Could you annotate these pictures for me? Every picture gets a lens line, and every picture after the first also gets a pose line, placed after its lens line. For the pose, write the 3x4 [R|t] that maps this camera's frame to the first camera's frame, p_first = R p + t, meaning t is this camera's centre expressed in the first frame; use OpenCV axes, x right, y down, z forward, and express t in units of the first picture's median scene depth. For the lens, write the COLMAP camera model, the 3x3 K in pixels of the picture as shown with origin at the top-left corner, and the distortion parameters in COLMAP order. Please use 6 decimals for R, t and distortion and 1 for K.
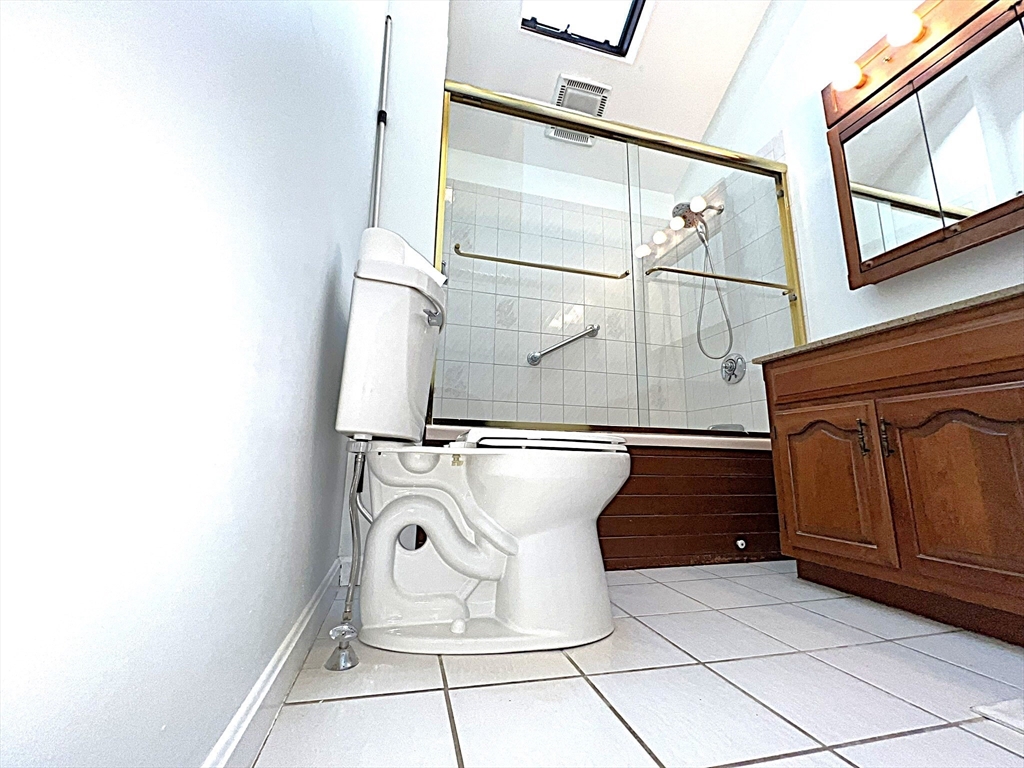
lens RADIAL K [[412.4, 0, 512.0], [0, 412.4, 384.0], [0, 0, 1]] dist [0.000287, 0.000117]
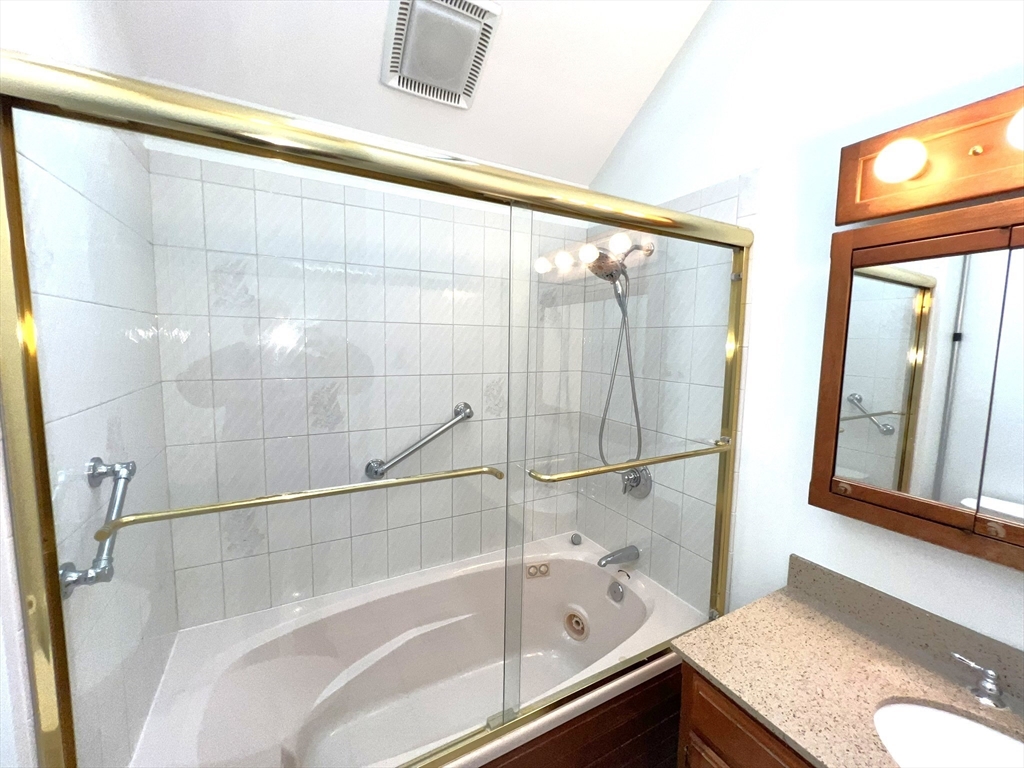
lens RADIAL K [[411.8, 0, 508.1], [0, 411.8, 387.5], [0, 0, 1]] dist [0.000448, 0.000021]
pose [[0.974506, -0.023169, 0.223161, 0.131973], [-0.042270, 0.957882, 0.284035, -0.436922], [-0.220343, -0.286227, 0.932482, 0.387415]]
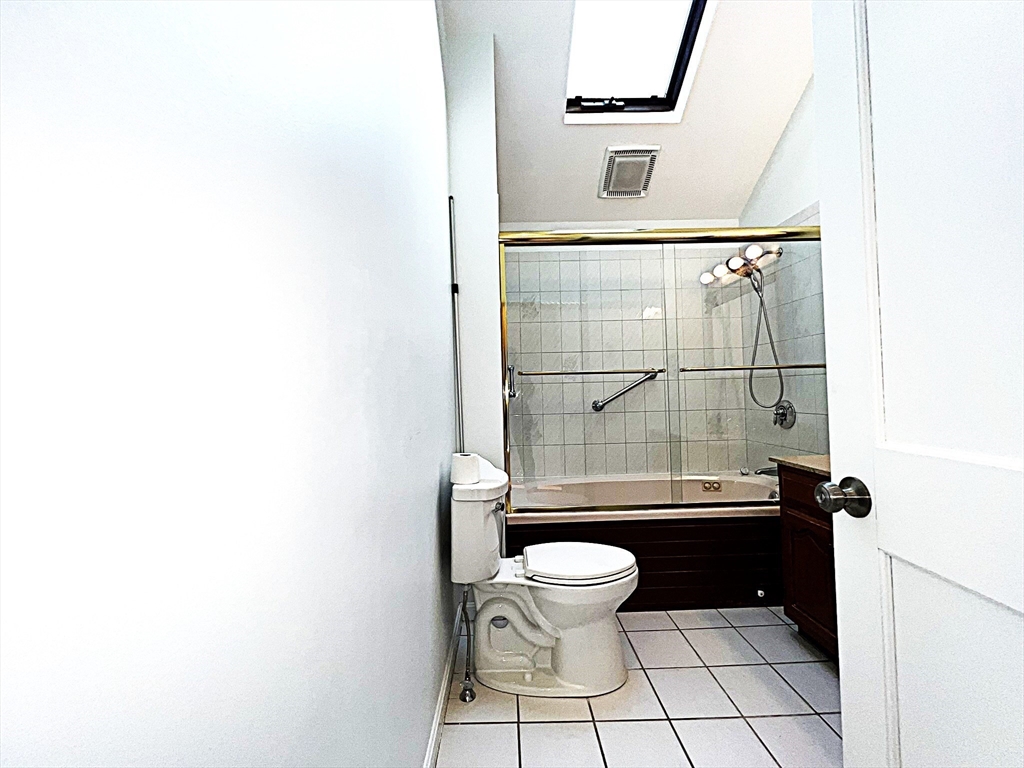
lens RADIAL K [[412.4, 0, 512.0], [0, 412.4, 384.0], [0, 0, 1]] dist [0.000287, 0.000117]
pose [[0.968986, -0.048641, -0.242281, 0.115241], [0.089923, 0.982624, 0.162367, -0.371107], [0.230174, -0.179118, 0.956523, -0.191418]]
